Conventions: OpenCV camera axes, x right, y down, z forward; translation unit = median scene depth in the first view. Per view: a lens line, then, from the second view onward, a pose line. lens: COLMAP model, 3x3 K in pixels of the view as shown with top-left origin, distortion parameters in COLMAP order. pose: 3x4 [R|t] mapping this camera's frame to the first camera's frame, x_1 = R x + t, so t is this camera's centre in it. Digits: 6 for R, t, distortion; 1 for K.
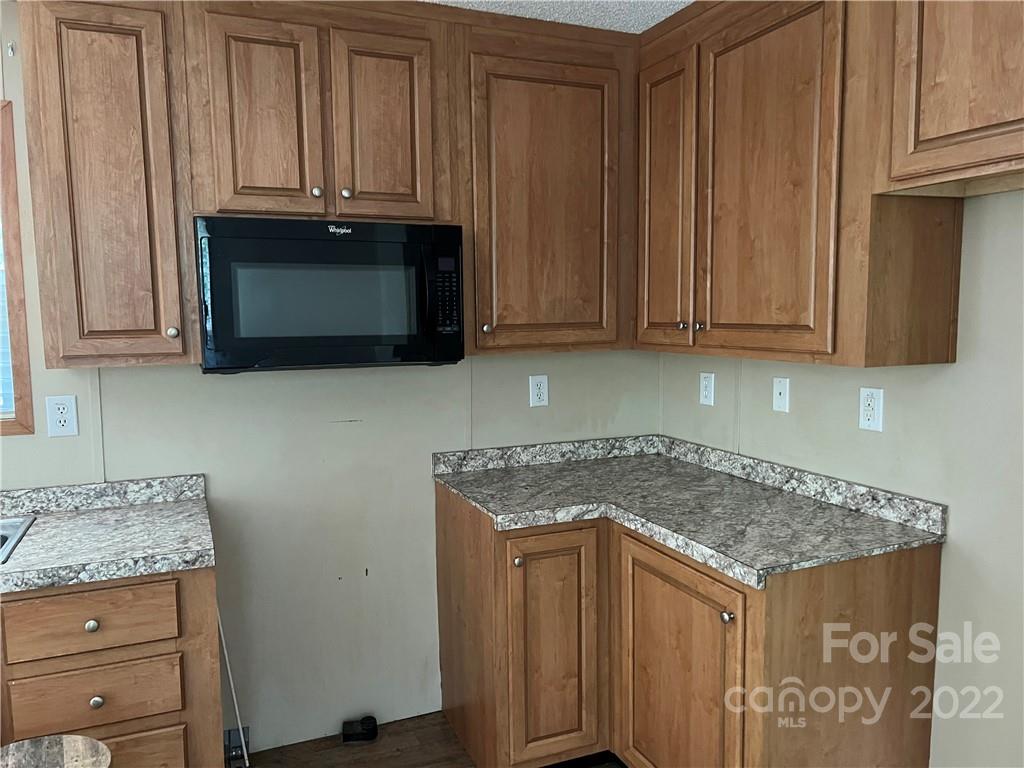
lens RADIAL K [[767.5, 0, 512.0], [0, 767.5, 384.0], [0, 0, 1]] dist [0.004253, 0.002092]
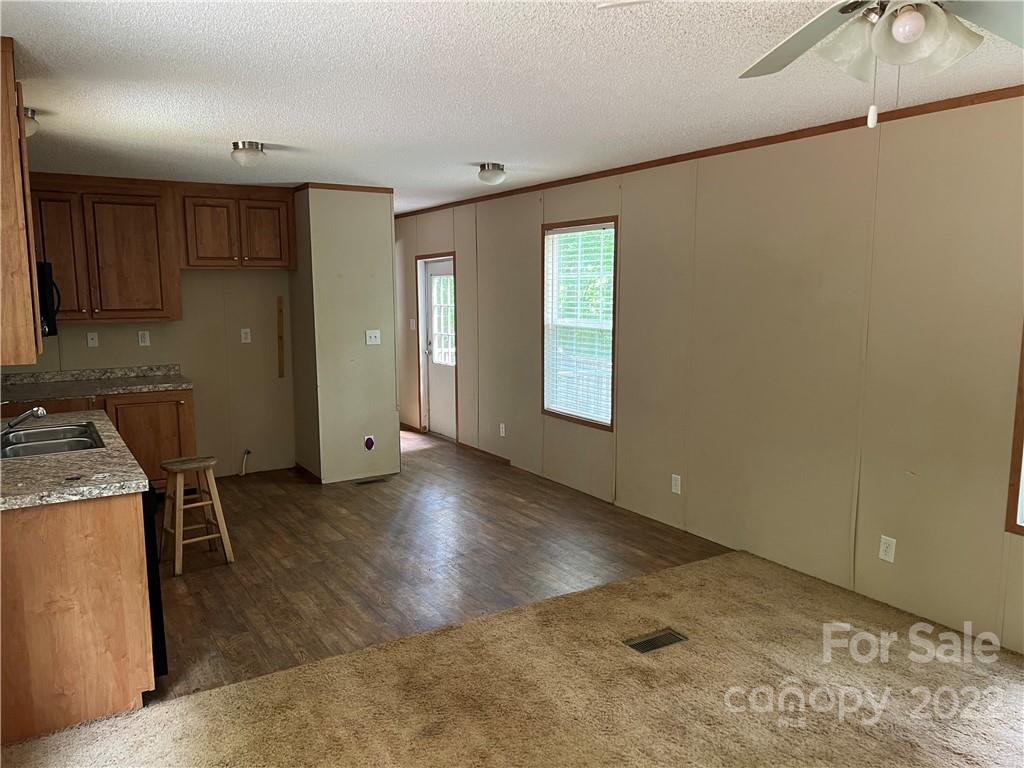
lens RADIAL K [[767.5, 0, 512.0], [0, 767.5, 384.0], [0, 0, 1]] dist [0.004253, 0.002092]
pose [[-0.160529, -0.114768, 0.980336, -2.574722], [0.099652, 0.986257, 0.131779, -0.040903], [-0.981988, 0.118847, -0.146886, 0.111874]]
